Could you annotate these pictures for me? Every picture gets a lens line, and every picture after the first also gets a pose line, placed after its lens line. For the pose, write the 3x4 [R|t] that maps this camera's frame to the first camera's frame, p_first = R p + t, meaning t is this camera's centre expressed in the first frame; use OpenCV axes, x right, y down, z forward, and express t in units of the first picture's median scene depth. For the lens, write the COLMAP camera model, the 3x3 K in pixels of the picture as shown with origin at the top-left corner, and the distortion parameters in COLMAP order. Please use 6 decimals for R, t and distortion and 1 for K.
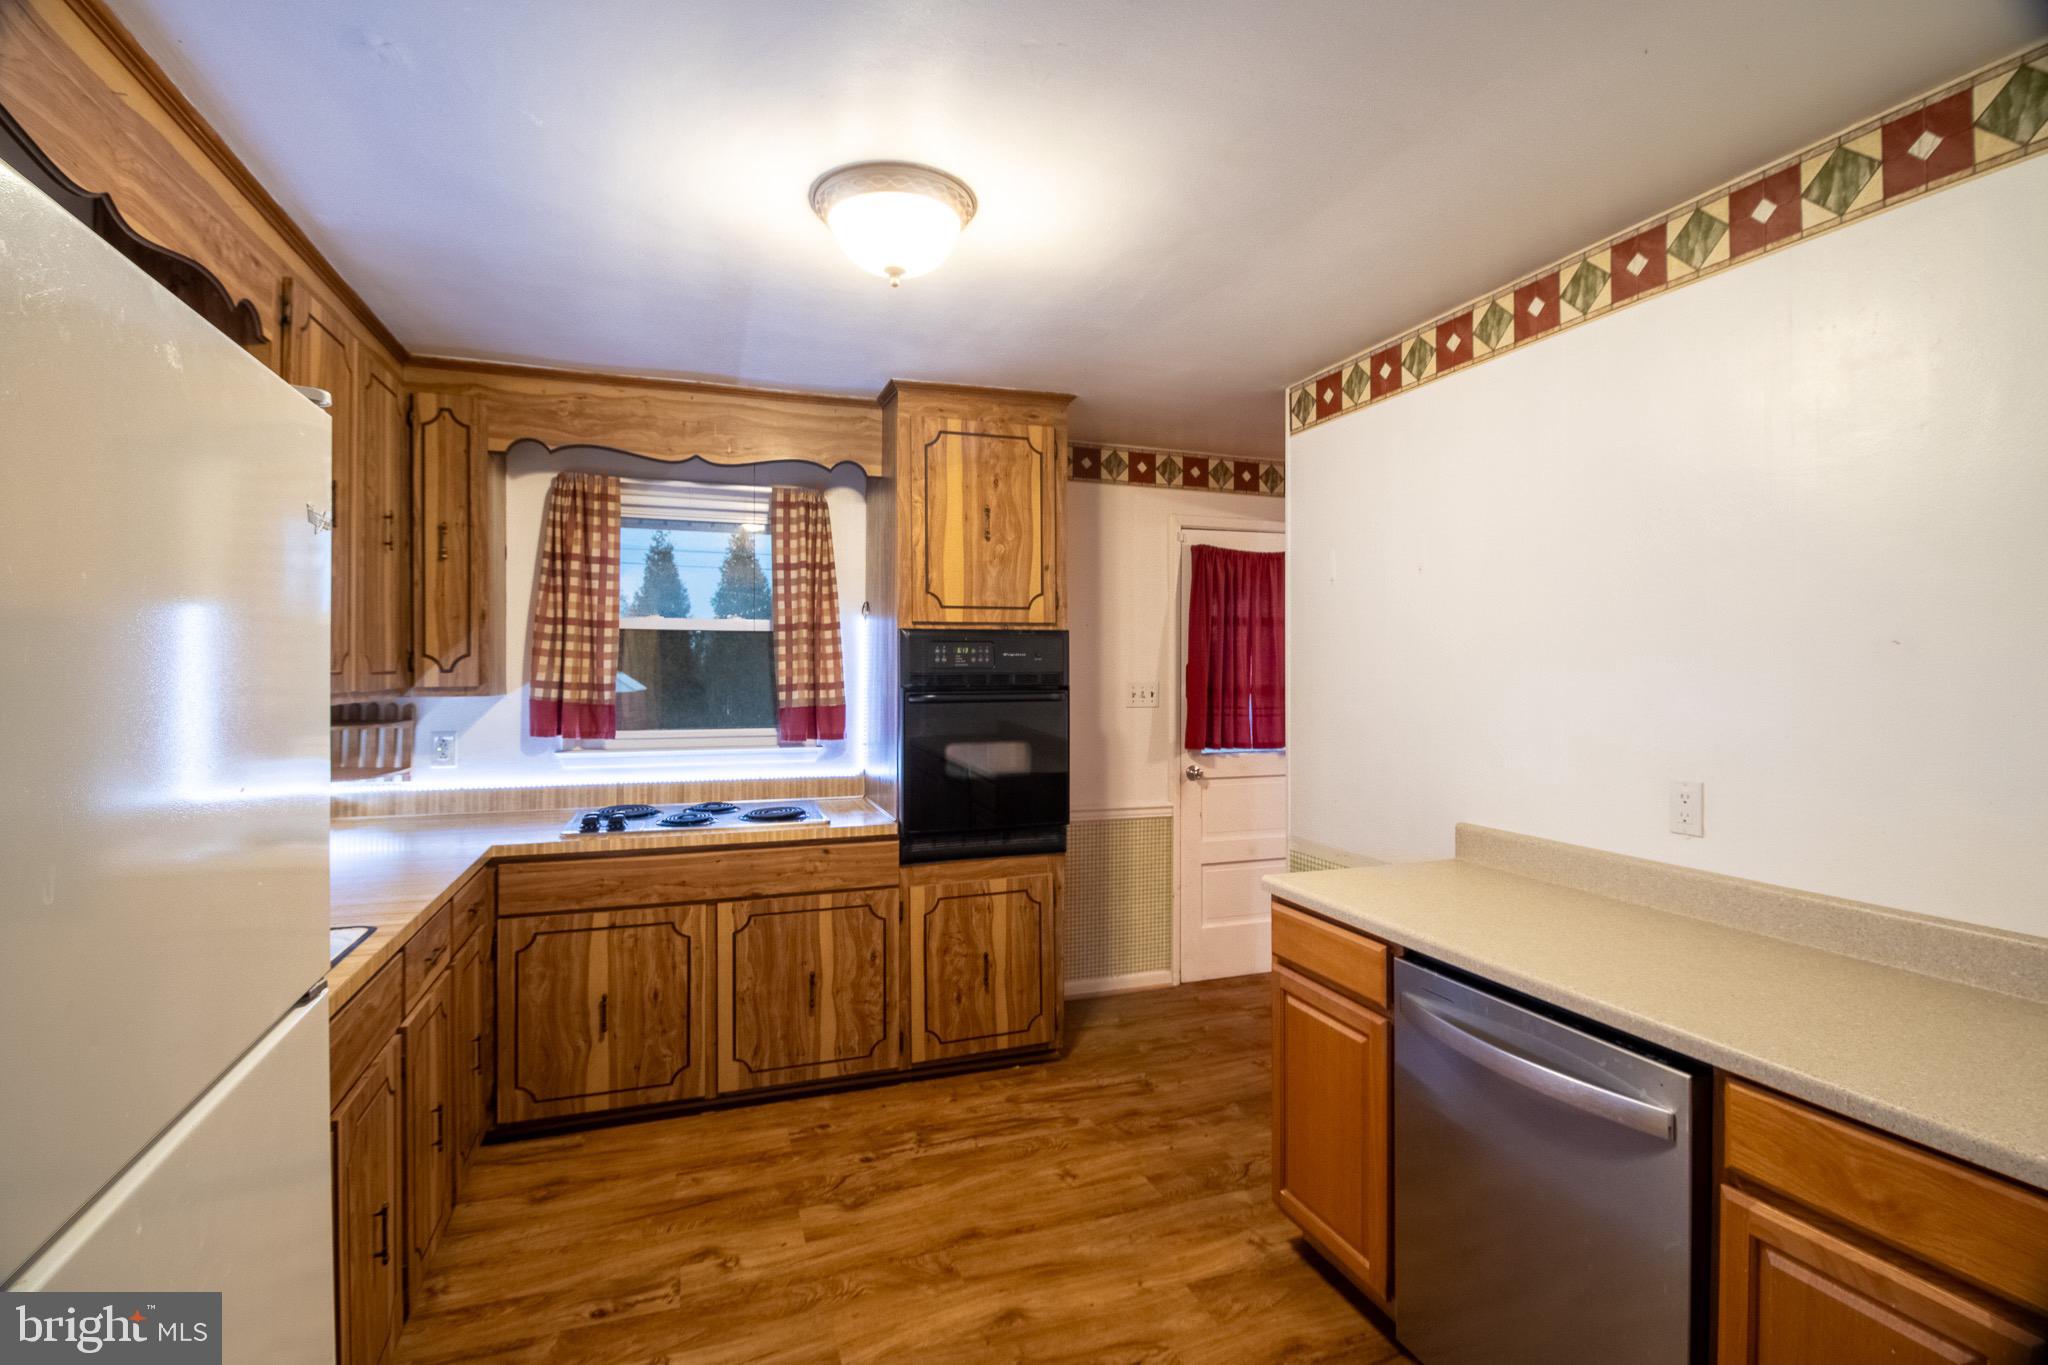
lens RADIAL K [[924.8, 0, 1019.9], [0, 924.8, 673.9], [0, 0, 1]] dist [0.001536, -0.014116]
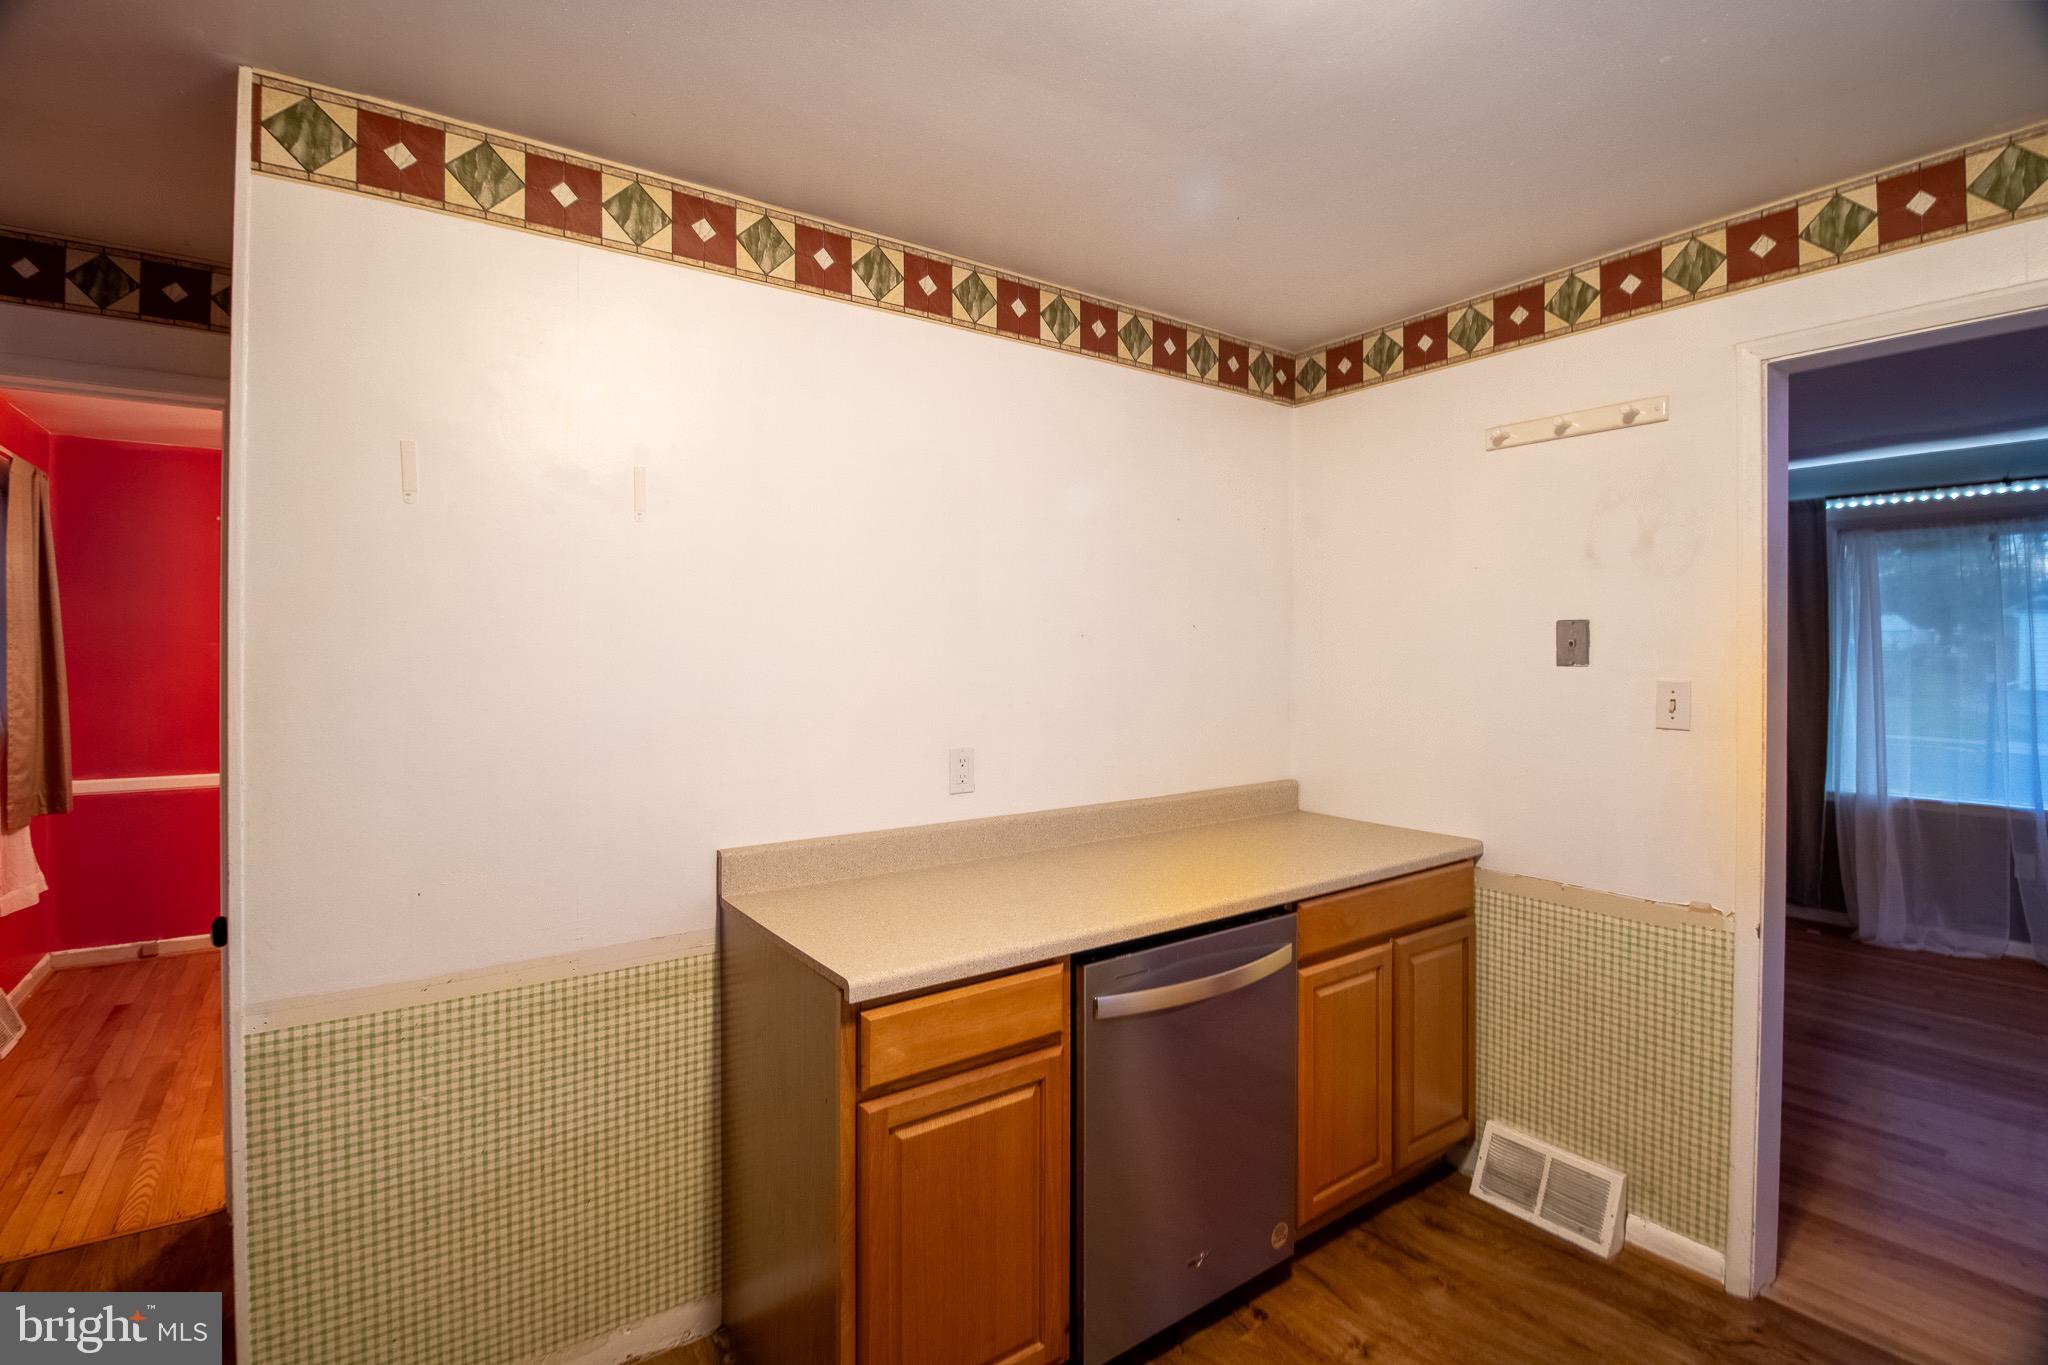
lens RADIAL K [[994.7, 0, 903.7], [0, 994.7, 659.1], [0, 0, 1]] dist [-0.028443, -0.000146]
pose [[-0.247060, -0.007819, 0.968969, -0.423129], [0.005748, 0.999938, 0.009534, -0.008866], [-0.968983, 0.007925, -0.246999, 1.188419]]
